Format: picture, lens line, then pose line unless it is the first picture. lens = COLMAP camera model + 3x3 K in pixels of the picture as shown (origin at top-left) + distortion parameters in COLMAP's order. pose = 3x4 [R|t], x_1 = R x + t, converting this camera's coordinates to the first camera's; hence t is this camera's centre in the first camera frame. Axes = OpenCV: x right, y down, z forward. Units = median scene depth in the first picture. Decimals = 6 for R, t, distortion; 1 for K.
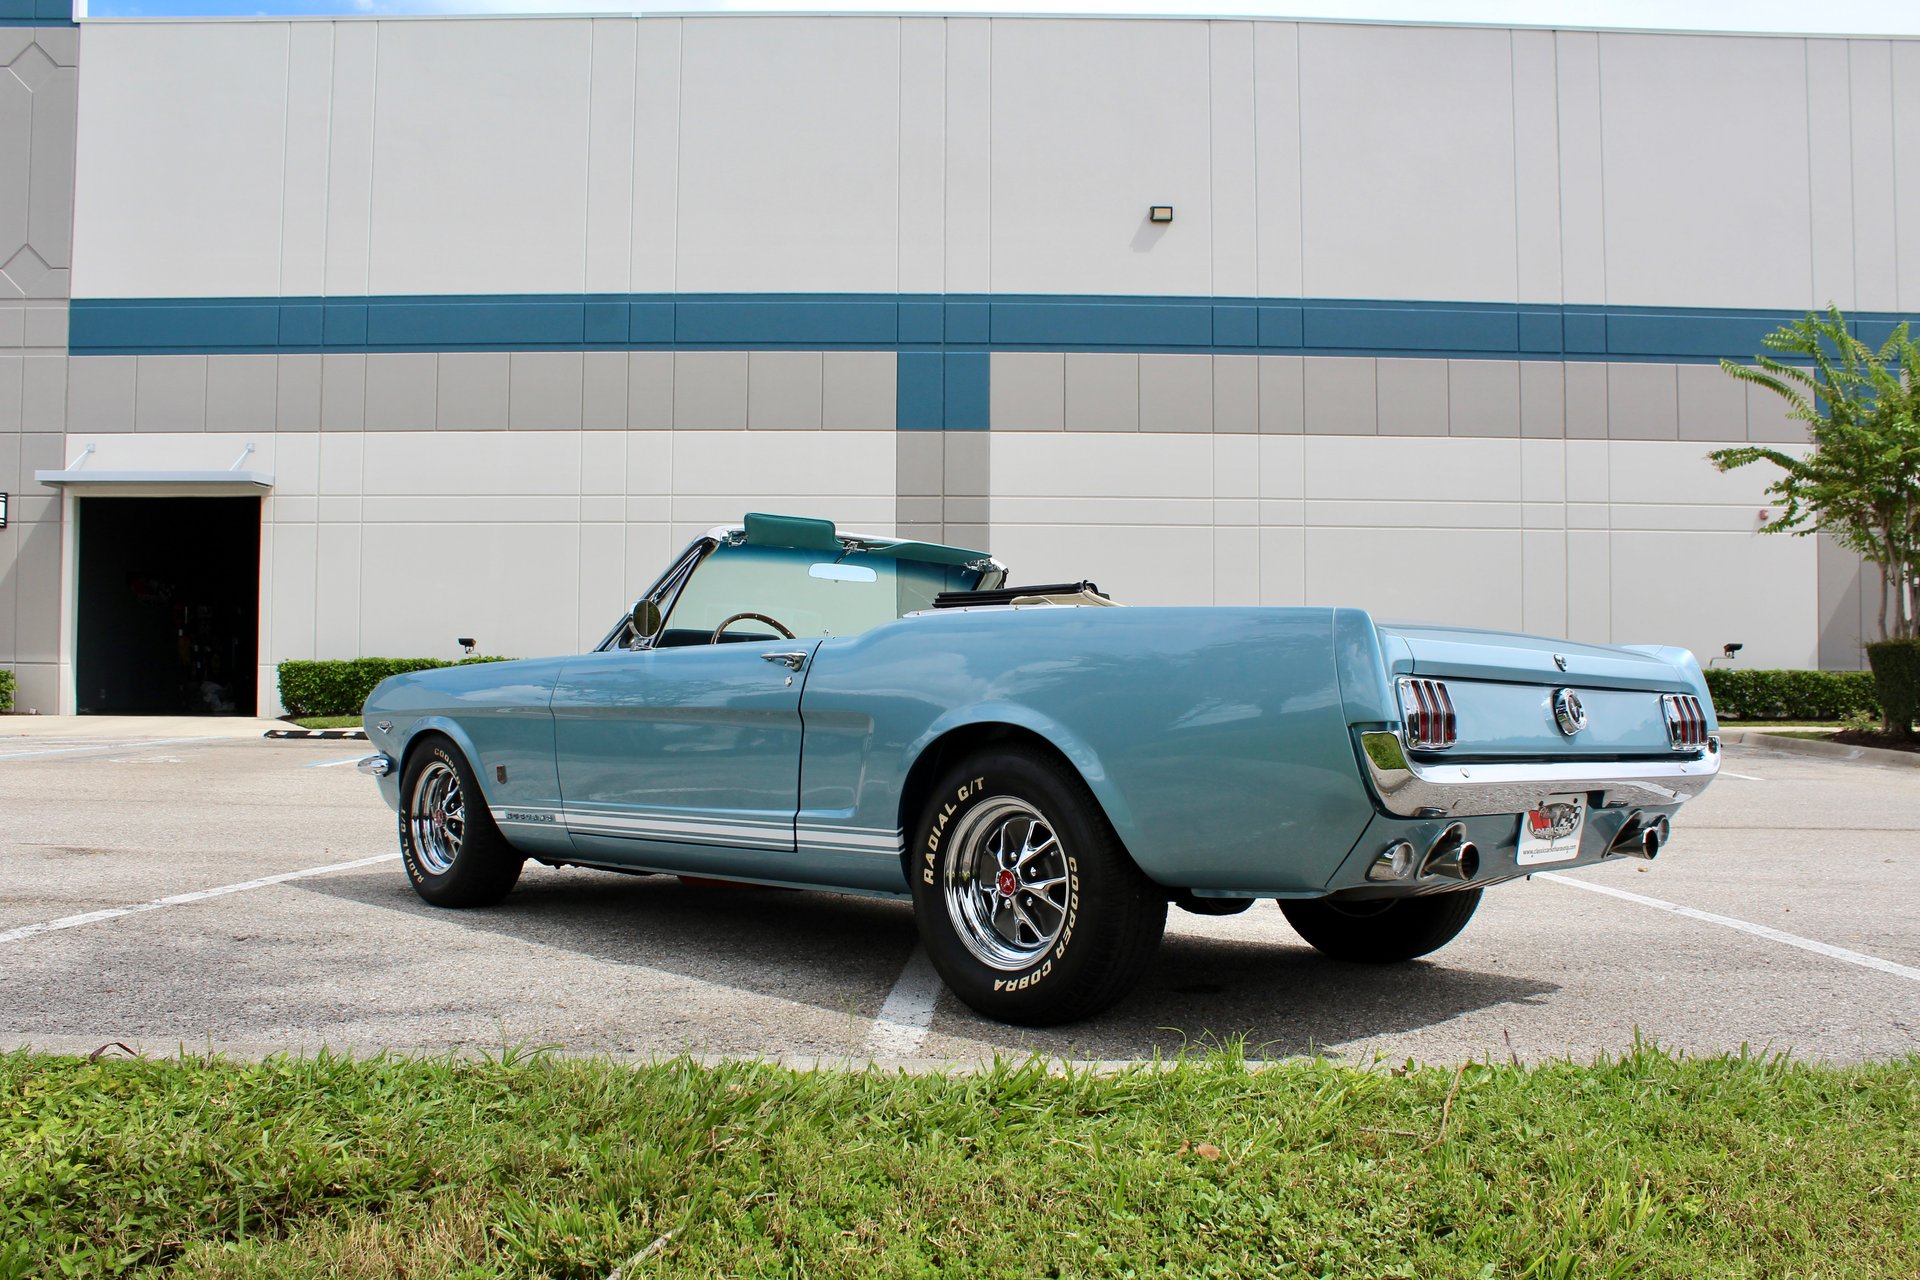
lens RADIAL K [[1660.3, 0, 963.8], [0, 1660.3, 639.5], [0, 0, 1]] dist [-0.162960, 0.151902]
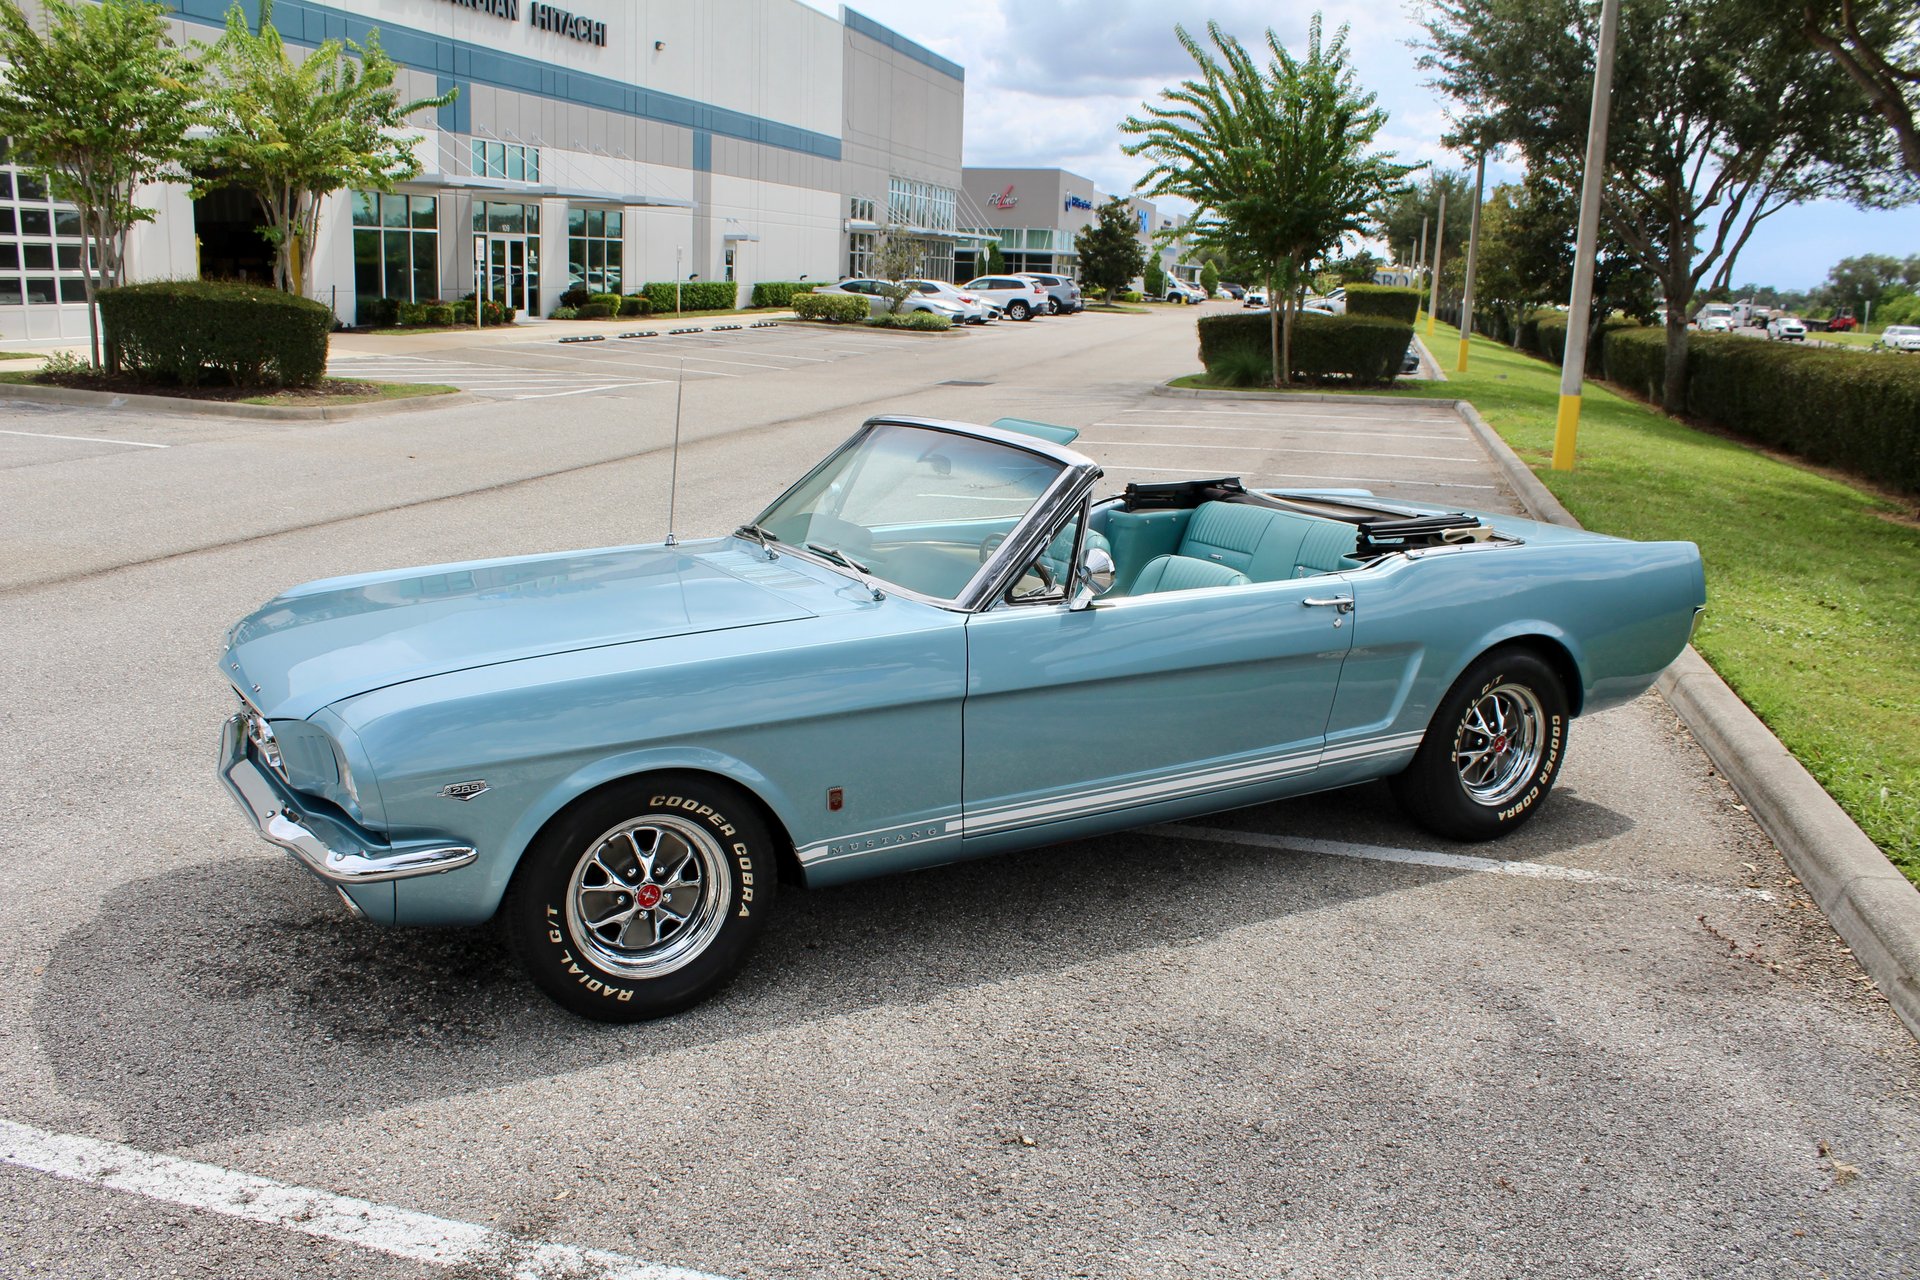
lens RADIAL K [[1600.4, 0, 956.4], [0, 1600.4, 644.6], [0, 0, 1]] dist [-0.173456, 0.158306]
pose [[0.264993, -0.217132, 0.939485, -0.213144], [-0.057449, 0.969031, 0.240164, -0.036399], [-0.962538, -0.117614, 0.244312, 0.182628]]
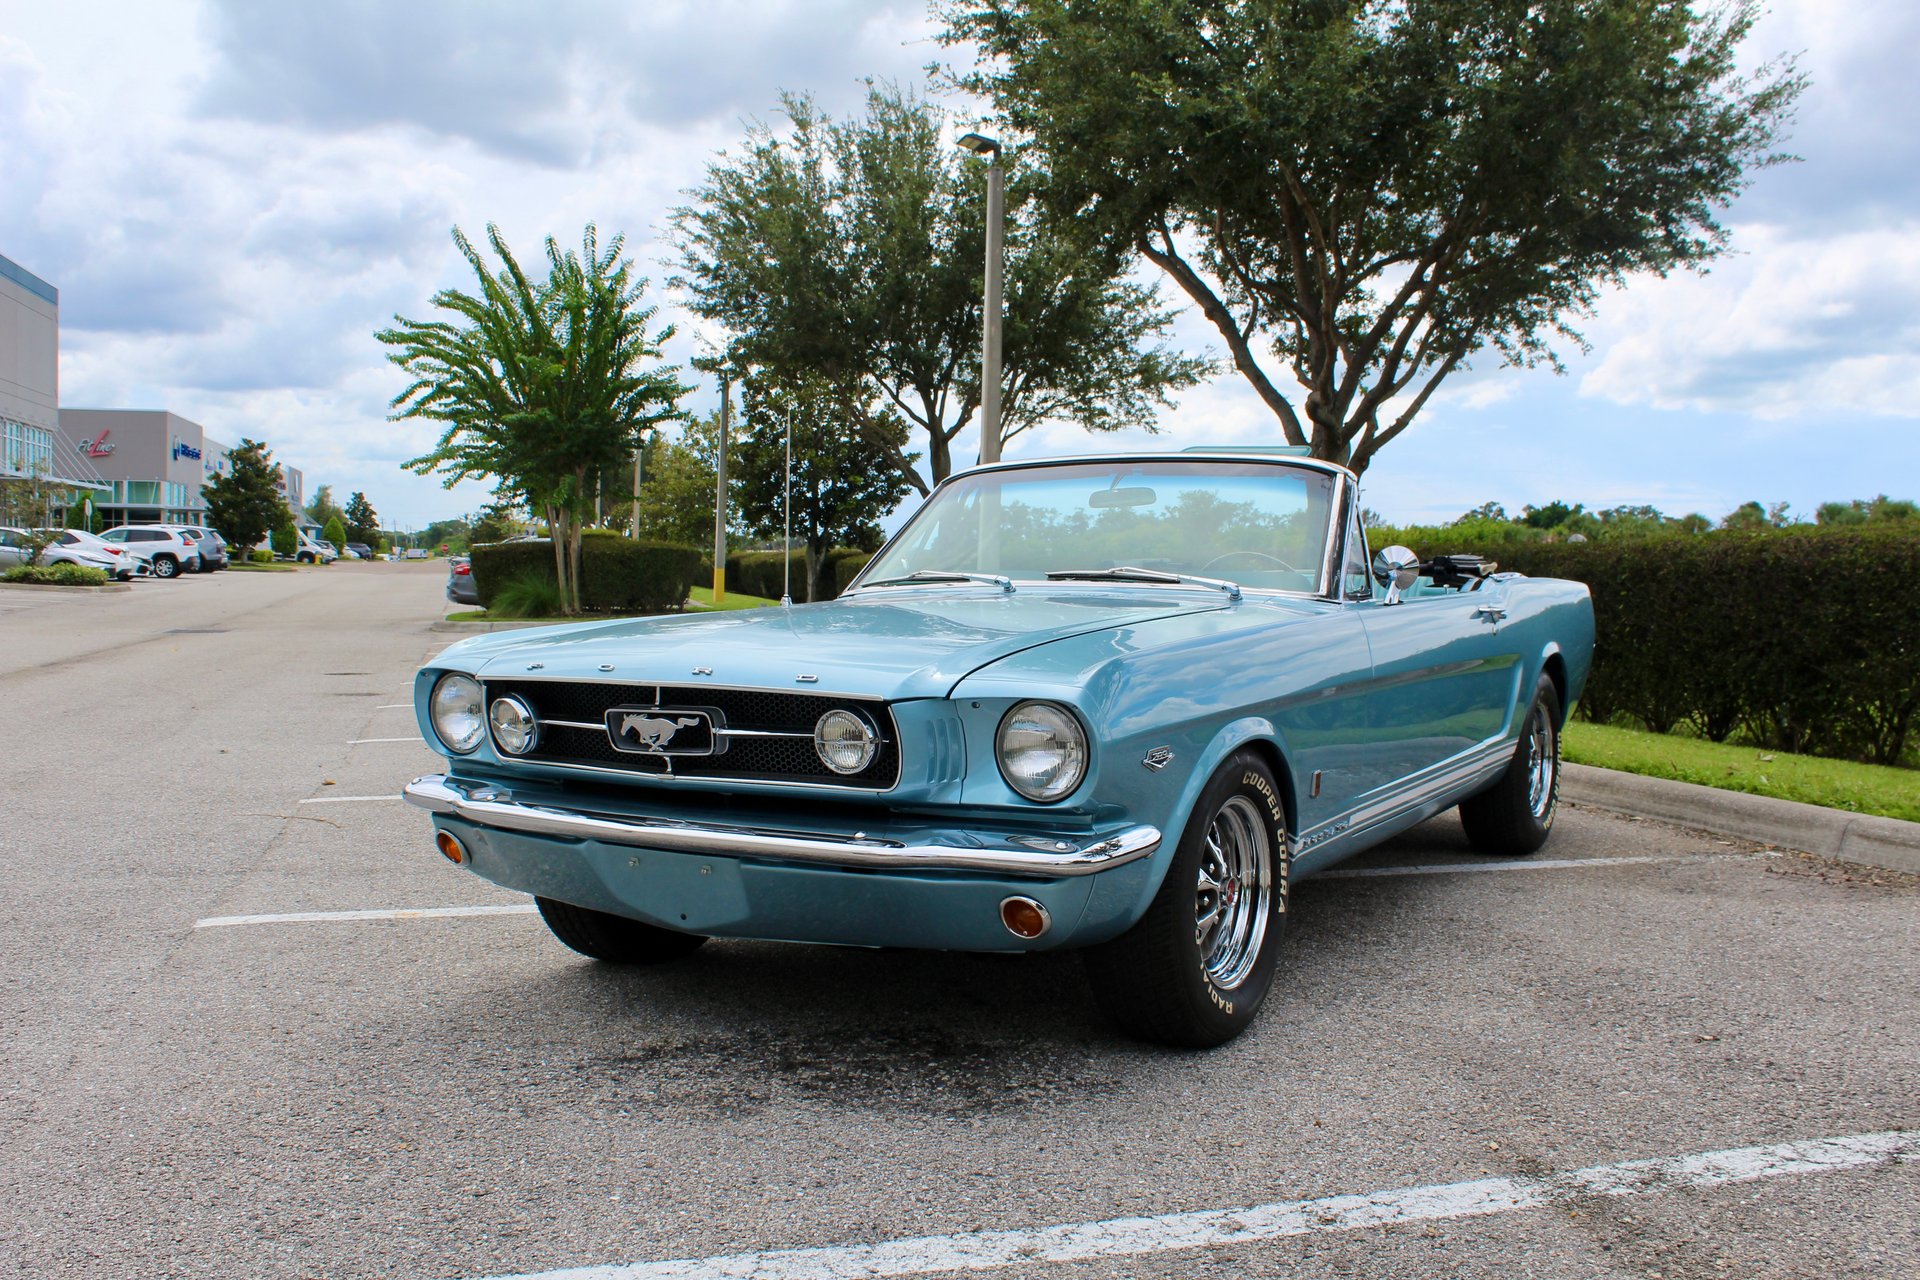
lens RADIAL K [[1758.6, 0, 964.2], [0, 1758.6, 649.0], [0, 0, 1]] dist [-0.164650, 0.181775]
pose [[-0.250919, -0.059101, 0.966202, -0.220672], [-0.048376, 0.997653, 0.048462, -0.000582], [-0.966798, -0.034580, -0.253190, 0.309476]]
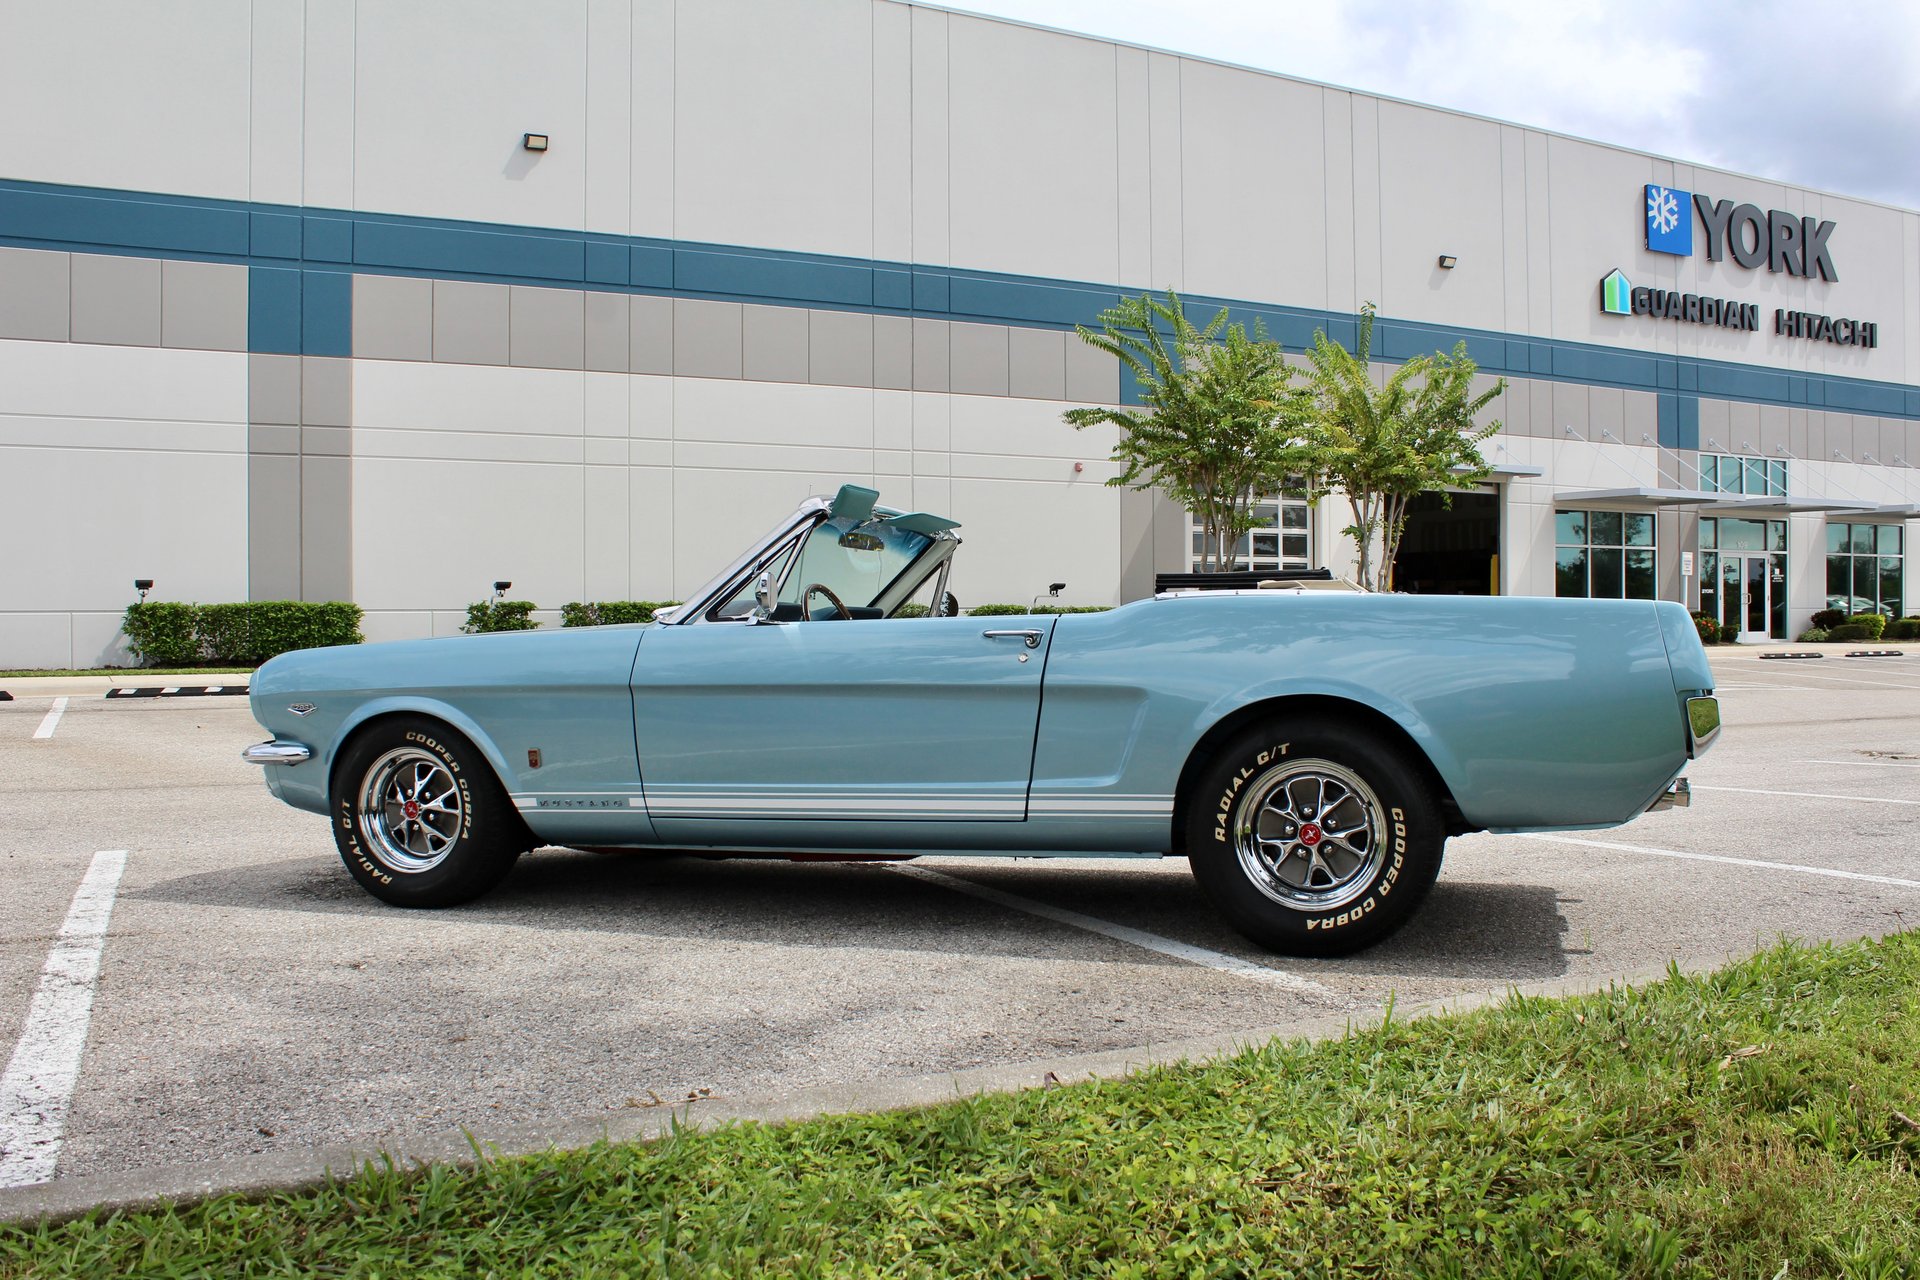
lens RADIAL K [[1660.3, 0, 963.8], [0, 1660.3, 639.5], [0, 0, 1]] dist [-0.162960, 0.151902]
pose [[0.887594, -0.015316, 0.460371, -0.114344], [-0.003871, 0.999164, 0.040706, -0.005251], [-0.460610, -0.037913, 0.886793, 0.017805]]
